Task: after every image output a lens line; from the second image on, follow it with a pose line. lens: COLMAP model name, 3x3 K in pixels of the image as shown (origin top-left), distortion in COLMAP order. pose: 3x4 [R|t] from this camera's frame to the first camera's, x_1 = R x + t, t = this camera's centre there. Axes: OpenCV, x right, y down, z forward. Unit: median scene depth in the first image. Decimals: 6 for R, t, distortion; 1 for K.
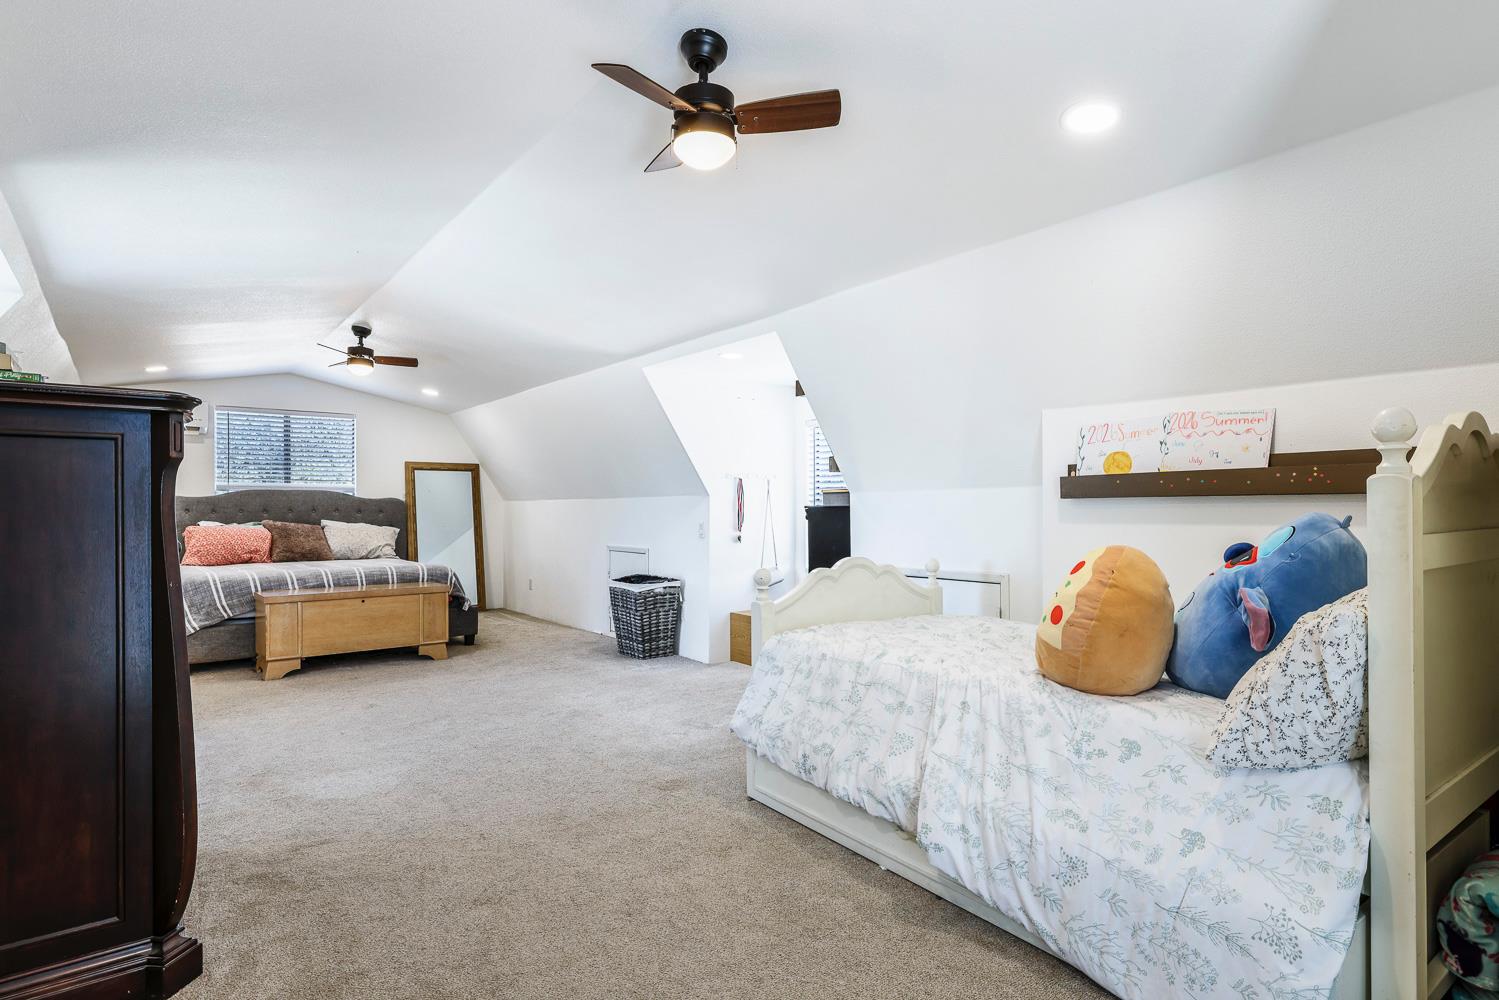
lens RADIAL K [[798.4, 0, 738.7], [0, 798.4, 507.7], [0, 0, 1]] dist [0.000886, -0.001218]
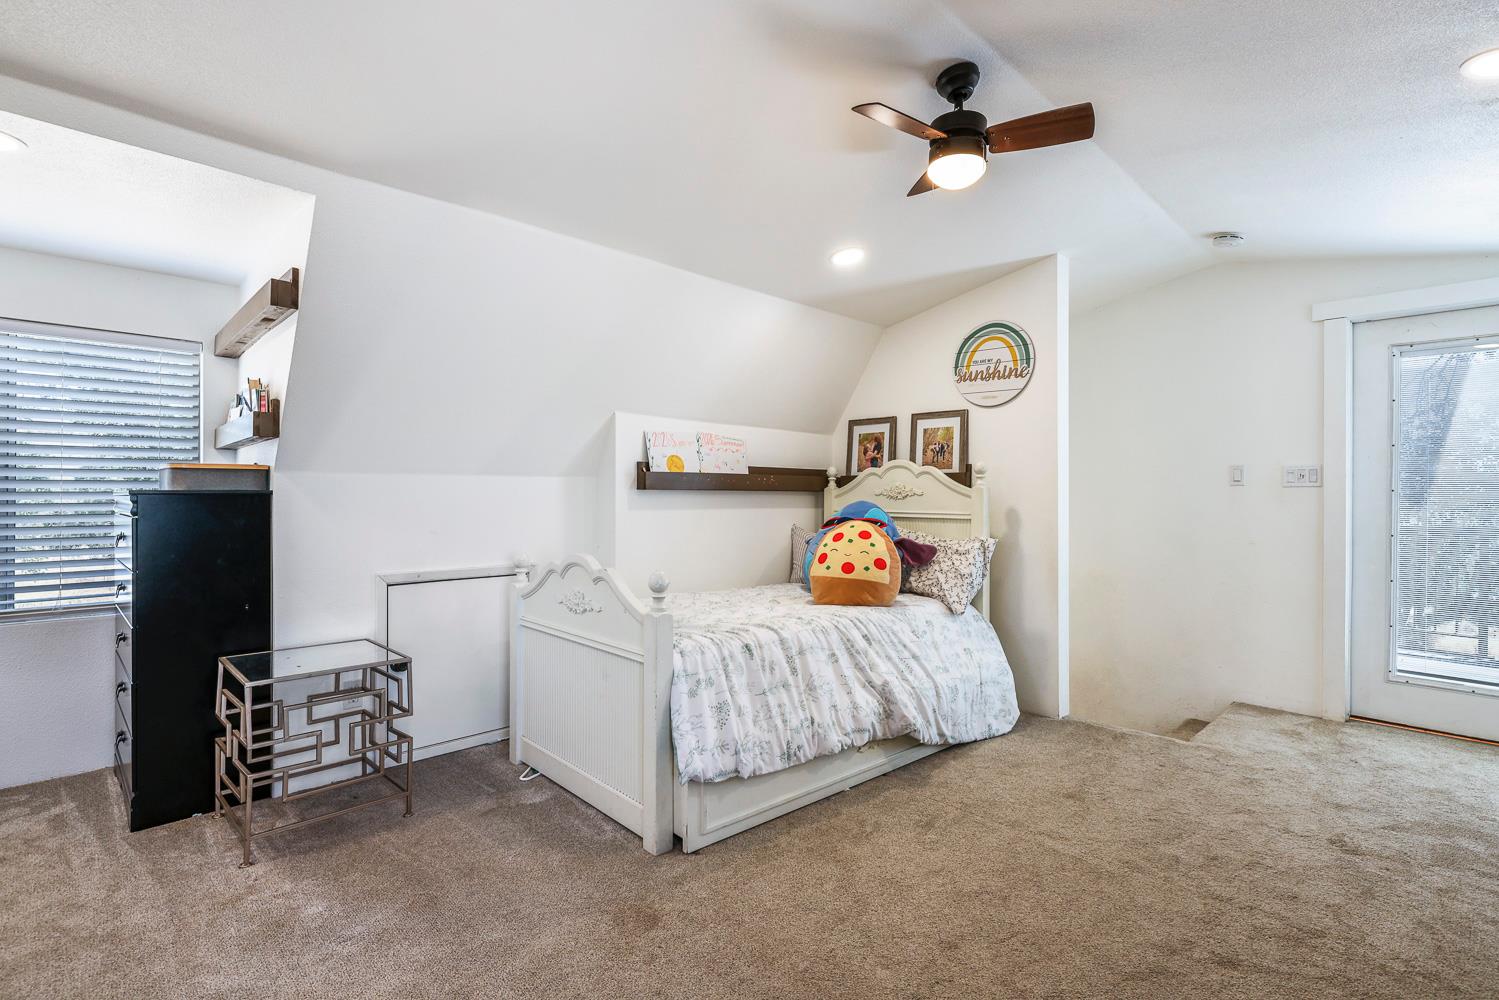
lens RADIAL K [[695.1, 0, 740.5], [0, 695.1, 494.5], [0, 0, 1]] dist [0.002836, 0.002156]
pose [[-0.120706, 0.008698, 0.992650, -0.342967], [-0.003104, 0.999953, -0.009139, 0.002807], [-0.992683, -0.004185, -0.120673, 0.512629]]
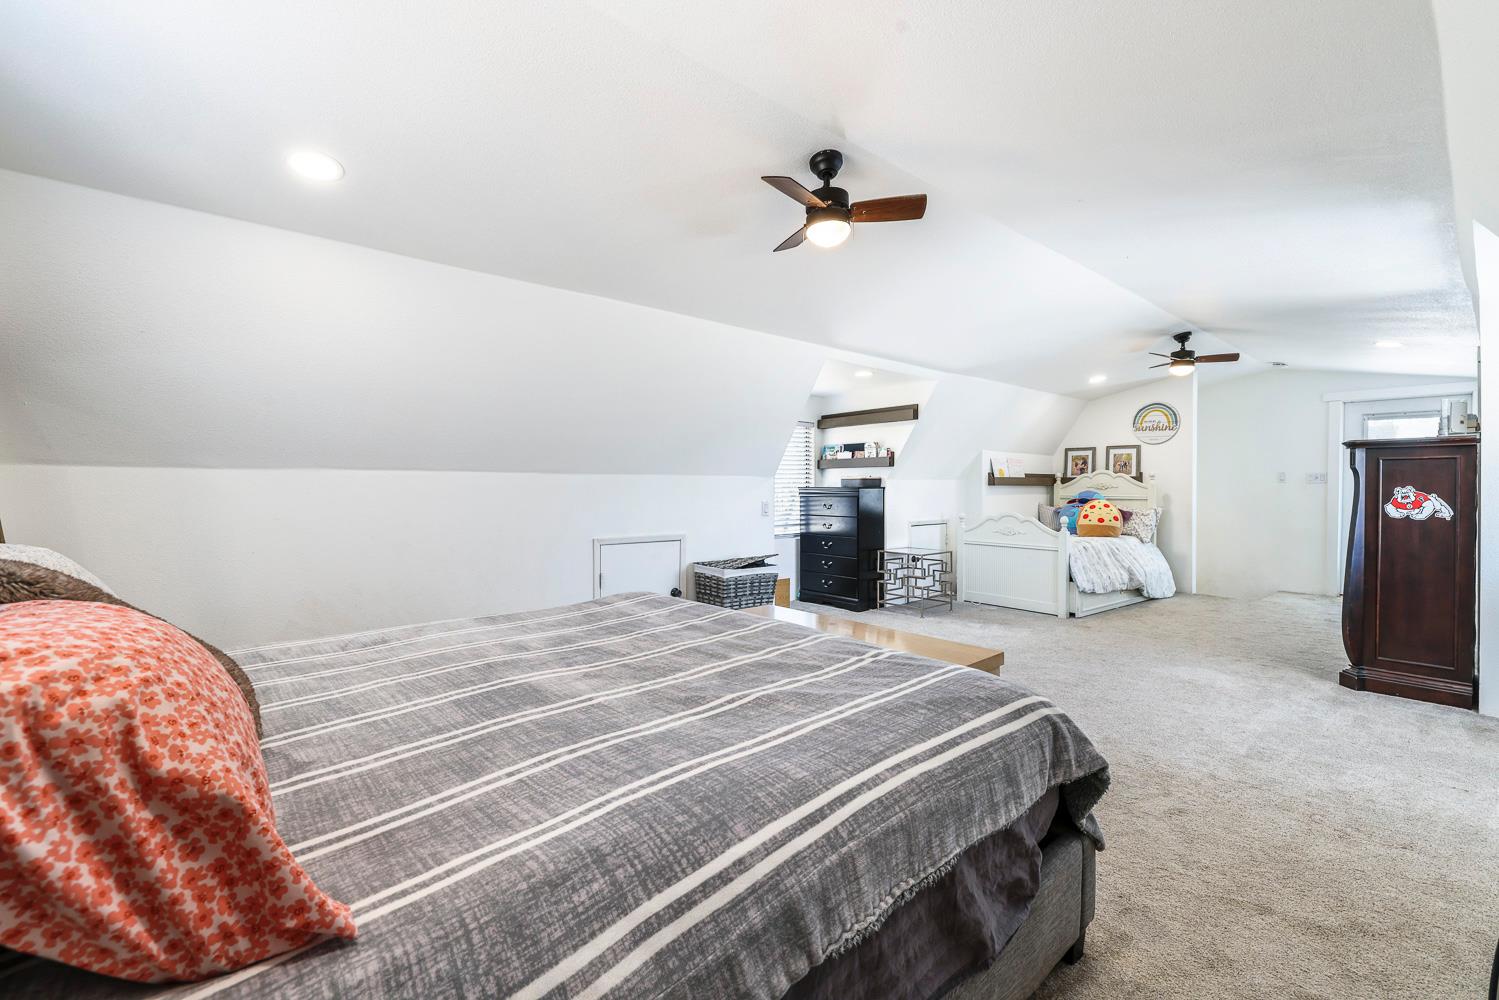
lens RADIAL K [[634.8, 0, 738.6], [0, 634.8, 493.7], [0, 0, 1]] dist [-0.000246, 0.000451]
pose [[-0.045871, -0.004355, 0.998938, -0.853690], [0.000707, 0.999990, 0.004392, 0.002684], [-0.998947, 0.000908, -0.045867, 1.006791]]
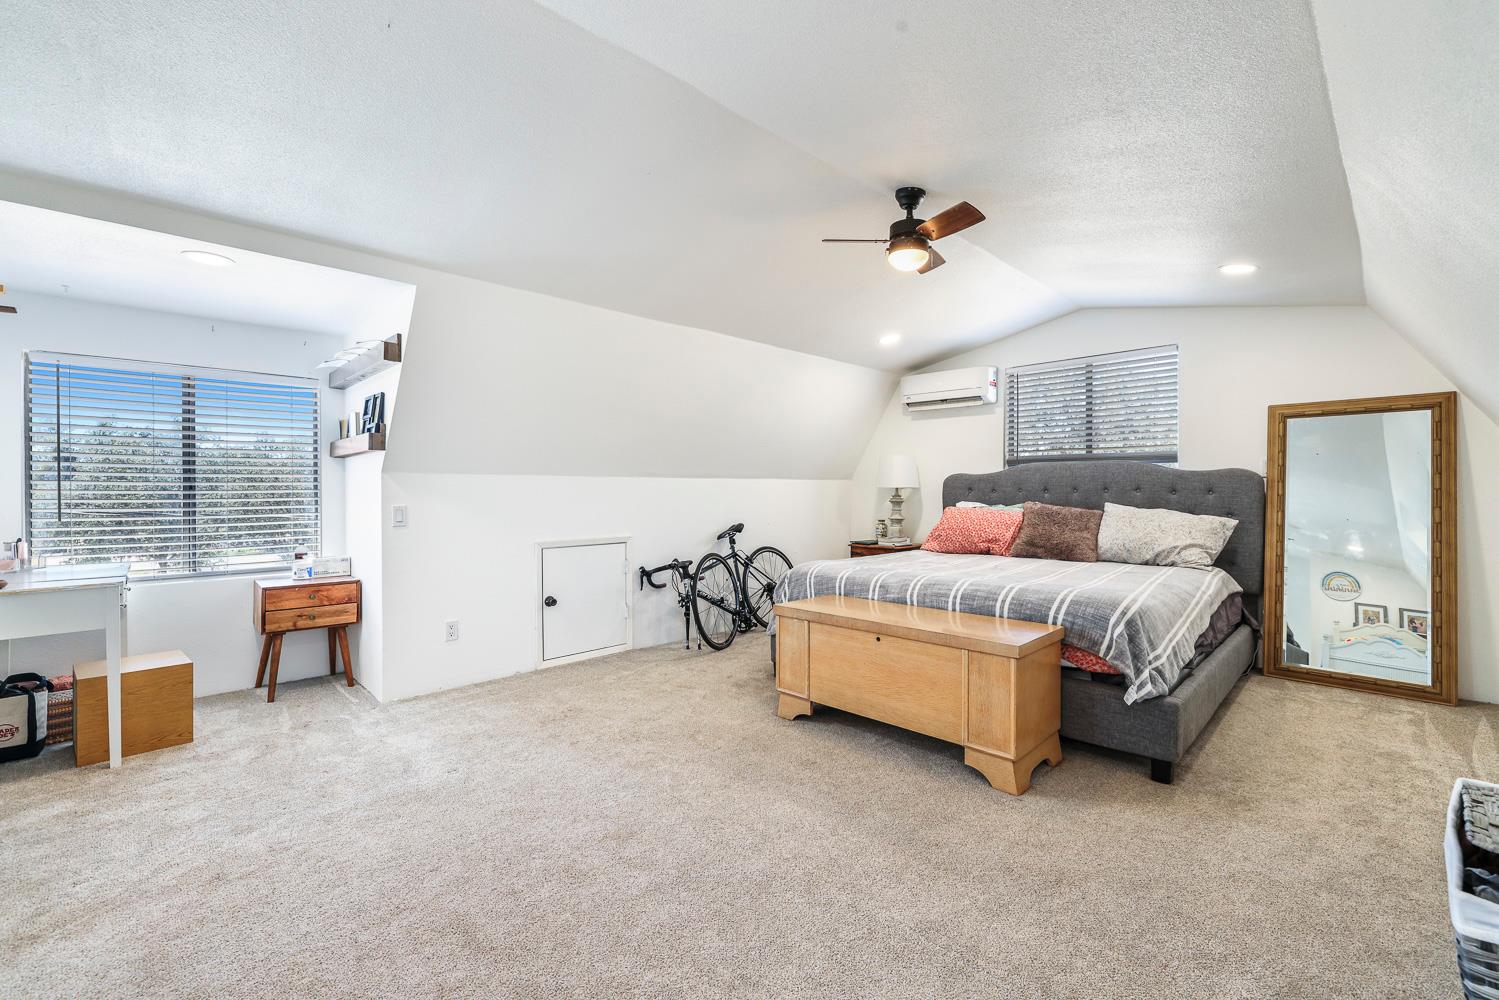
lens RADIAL K [[634.8, 0, 753.8], [0, 634.8, 495.4], [0, 0, 1]] dist [-0.000246, 0.000451]
pose [[0.128787, 0.009706, -0.991625, -0.003756], [0.004561, 0.999936, 0.010380, 0.001599], [0.991662, -0.005859, 0.128734, 0.753239]]
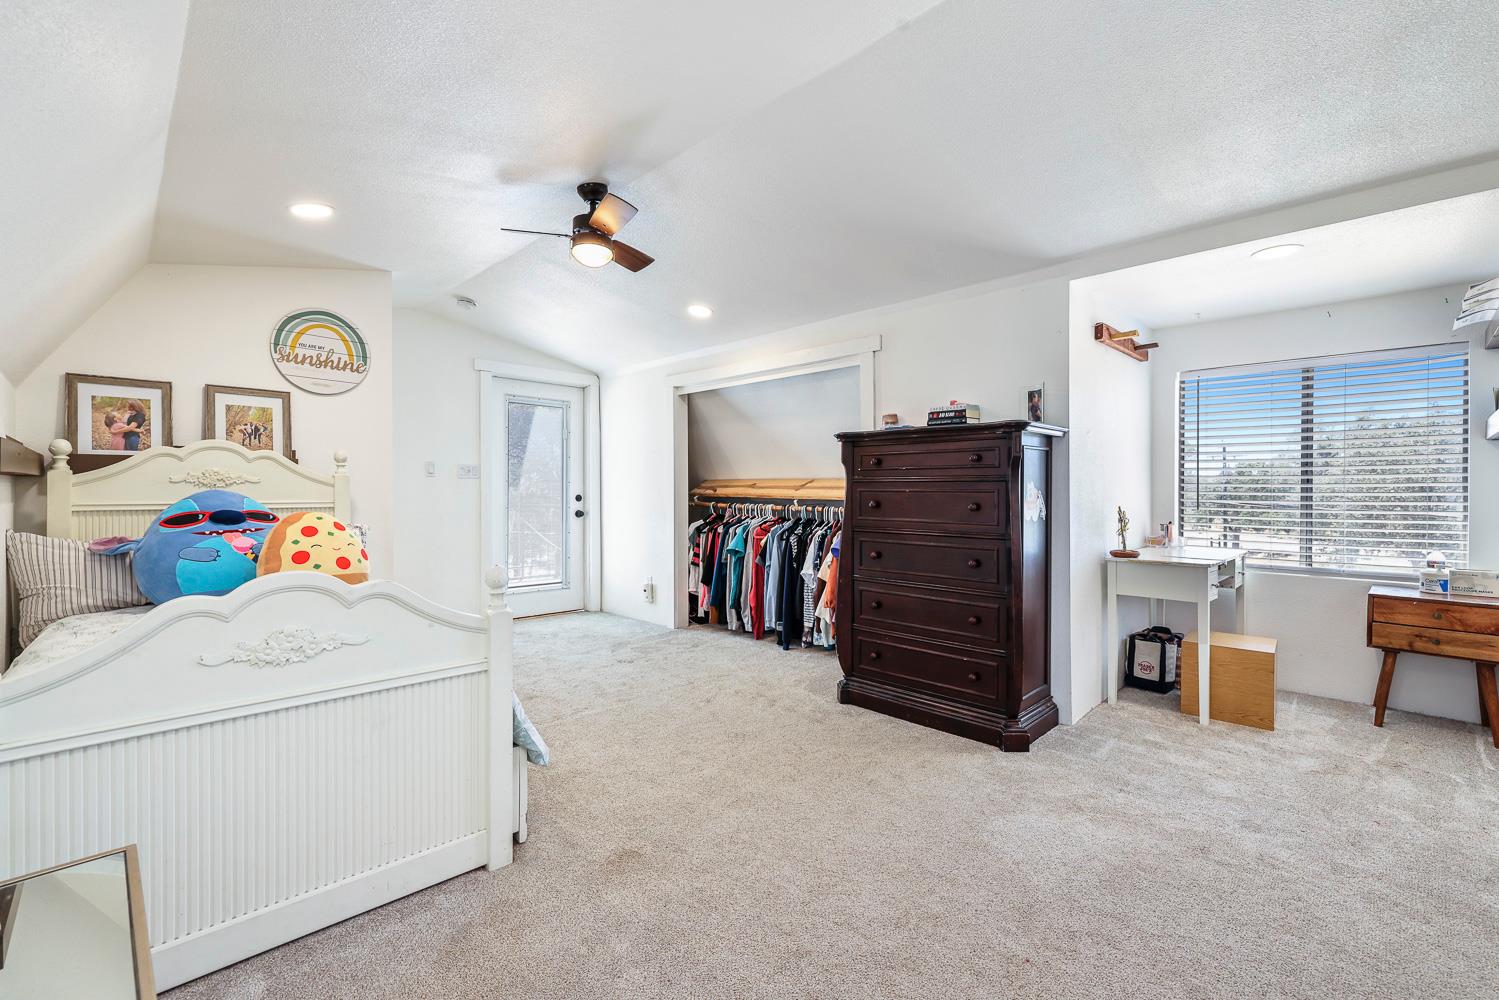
lens RADIAL K [[655.2, 0, 751.8], [0, 655.2, 488.1], [0, 0, 1]] dist [-0.000929, -0.000127]
pose [[-0.991385, 0.003770, -0.130928, -0.066119], [0.003603, 0.999992, 0.001507, 0.001938], [0.130933, 0.001022, -0.991391, 0.834468]]
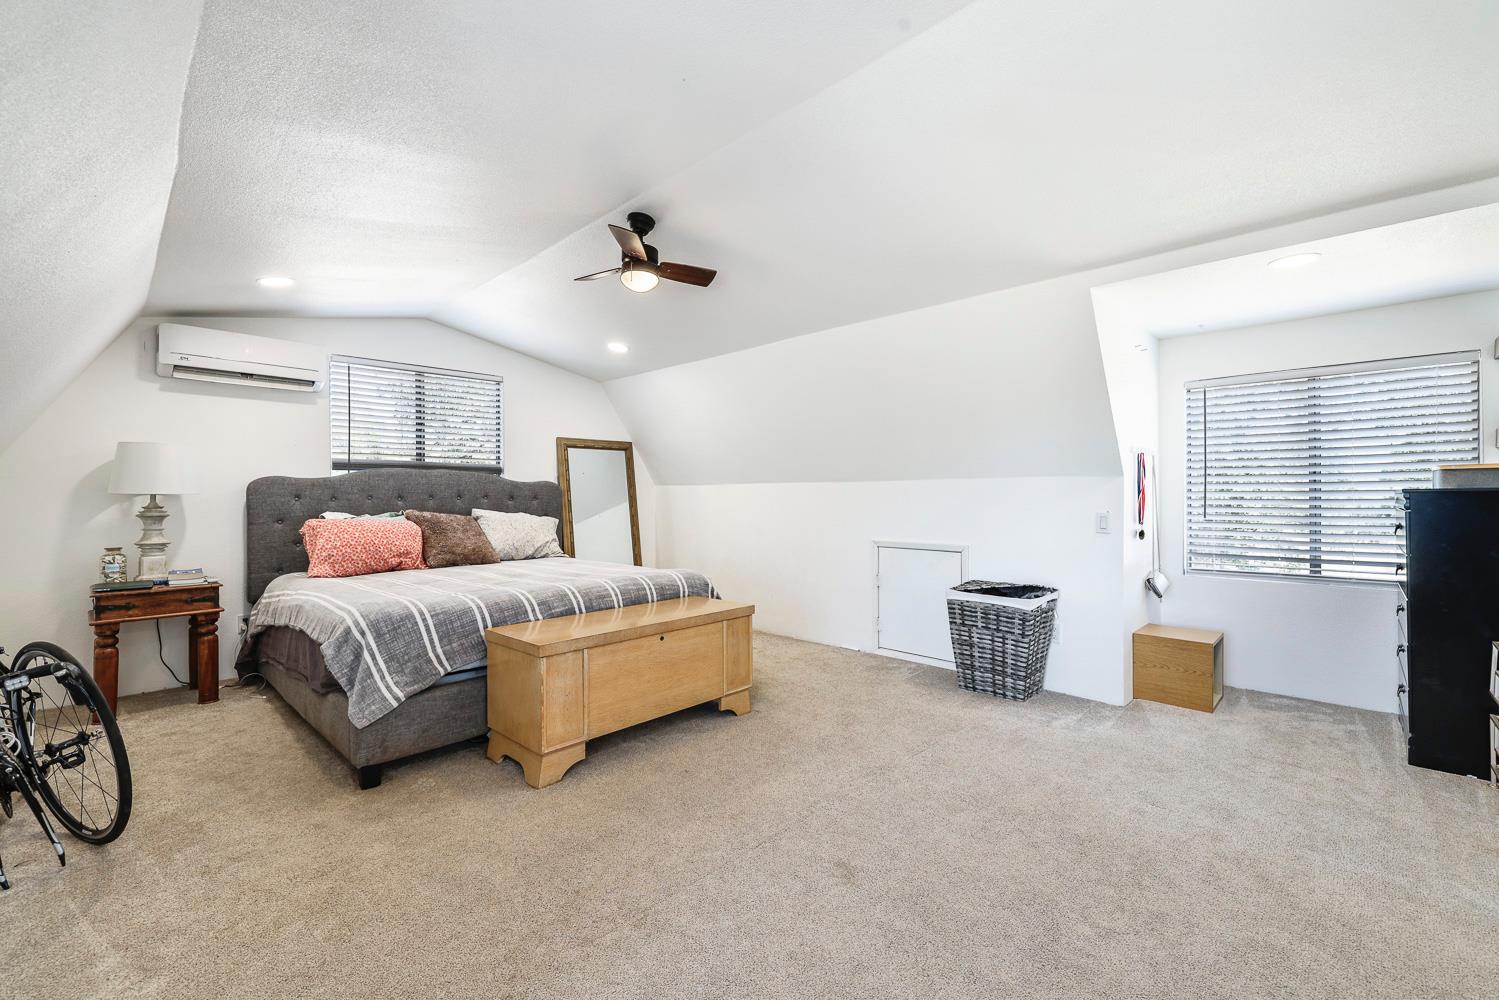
lens RADIAL K [[634.8, 0, 740.1], [0, 634.8, 493.3], [0, 0, 1]] dist [-0.000246, 0.000451]
pose [[0.990724, -0.000745, 0.135886, -0.426581], [0.000848, 0.999999, -0.000704, 0.000810], [-0.135886, 0.000813, 0.990724, 0.434338]]
